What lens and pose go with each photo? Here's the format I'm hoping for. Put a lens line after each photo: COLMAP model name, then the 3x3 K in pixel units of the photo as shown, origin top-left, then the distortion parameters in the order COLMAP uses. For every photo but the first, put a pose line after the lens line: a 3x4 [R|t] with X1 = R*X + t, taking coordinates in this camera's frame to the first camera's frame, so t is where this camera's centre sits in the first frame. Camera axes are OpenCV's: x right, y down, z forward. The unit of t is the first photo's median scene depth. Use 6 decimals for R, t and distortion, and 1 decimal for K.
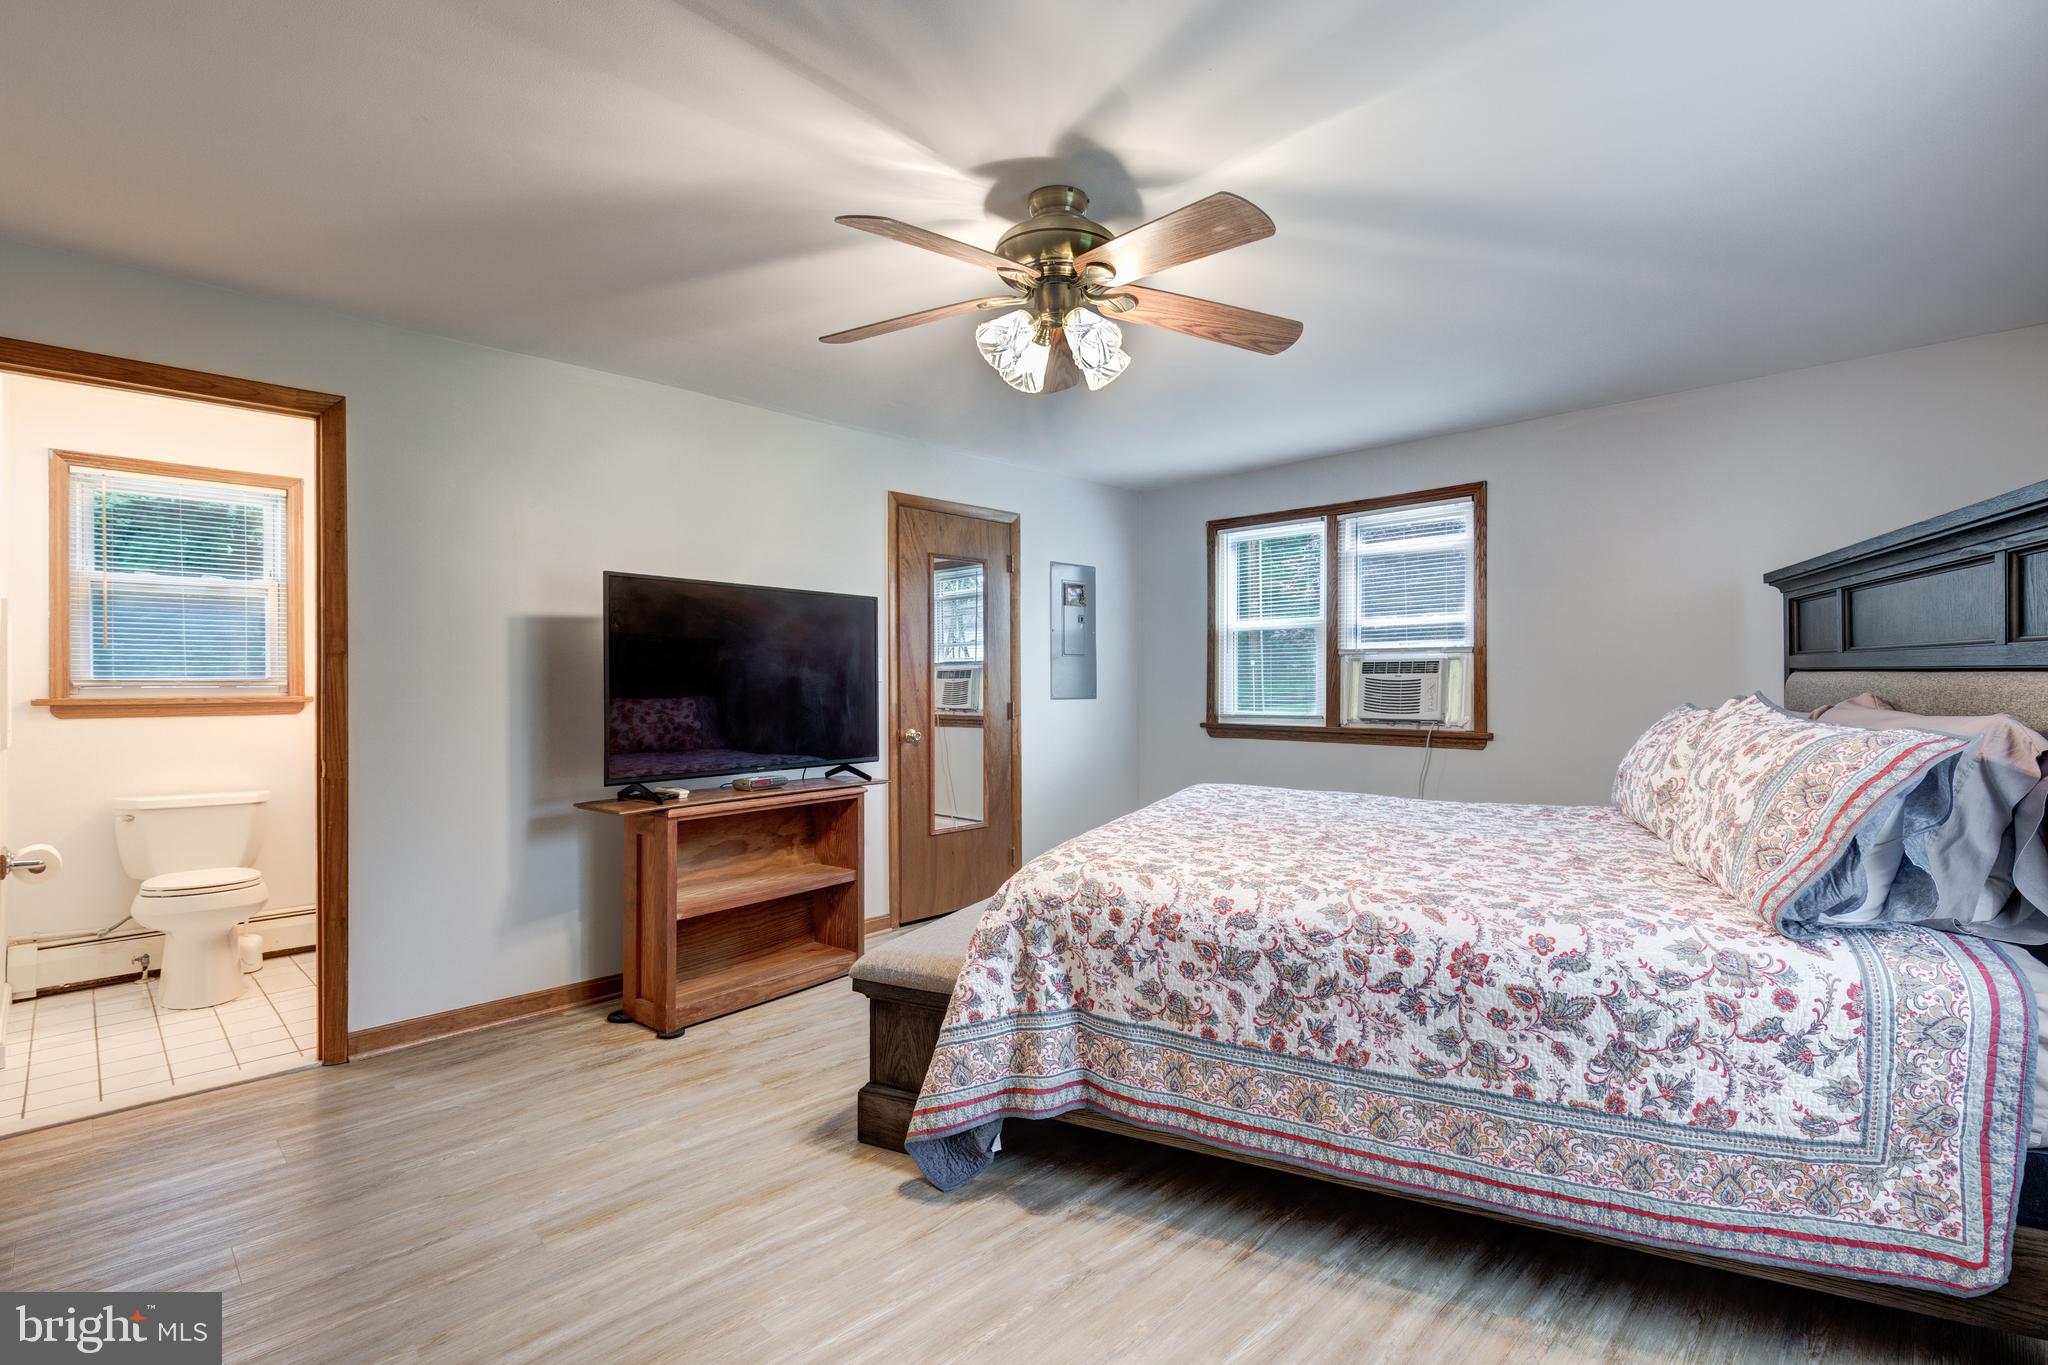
lens RADIAL K [[950.1, 0, 976.4], [0, 950.1, 686.4], [0, 0, 1]] dist [0.003165, -0.000568]
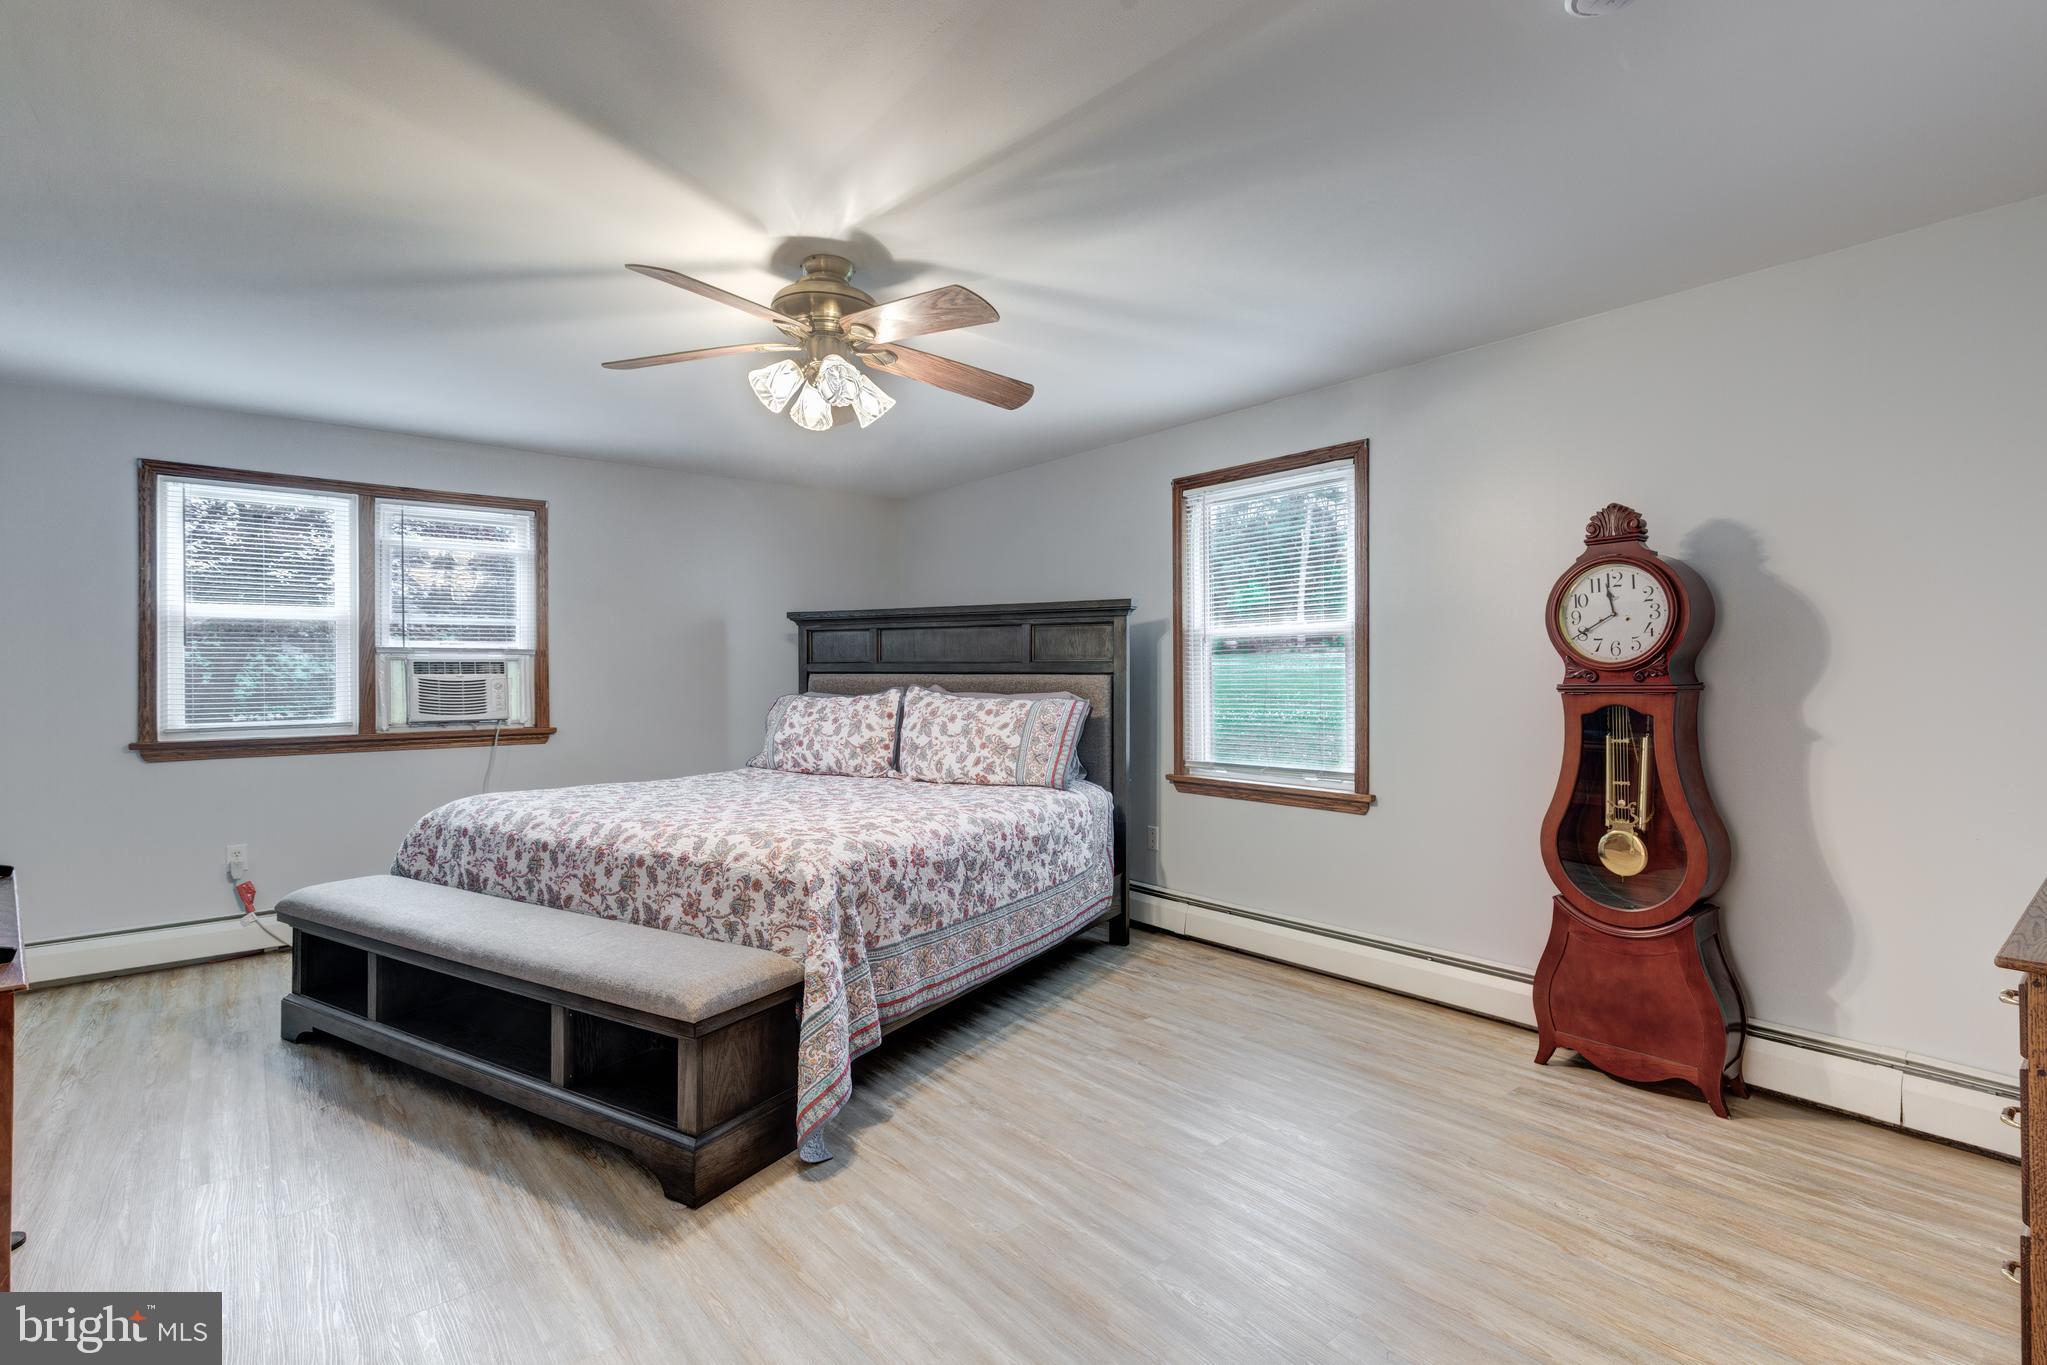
lens RADIAL K [[961.7, 0, 1070.5], [0, 961.7, 677.4], [0, 0, 1]] dist [-0.001942, -0.000172]
pose [[0.024555, -0.000350, 0.999698, -1.105263], [0.011643, 0.999932, 0.000065, -0.005337], [-0.999631, 0.011637, 0.024557, 0.699336]]
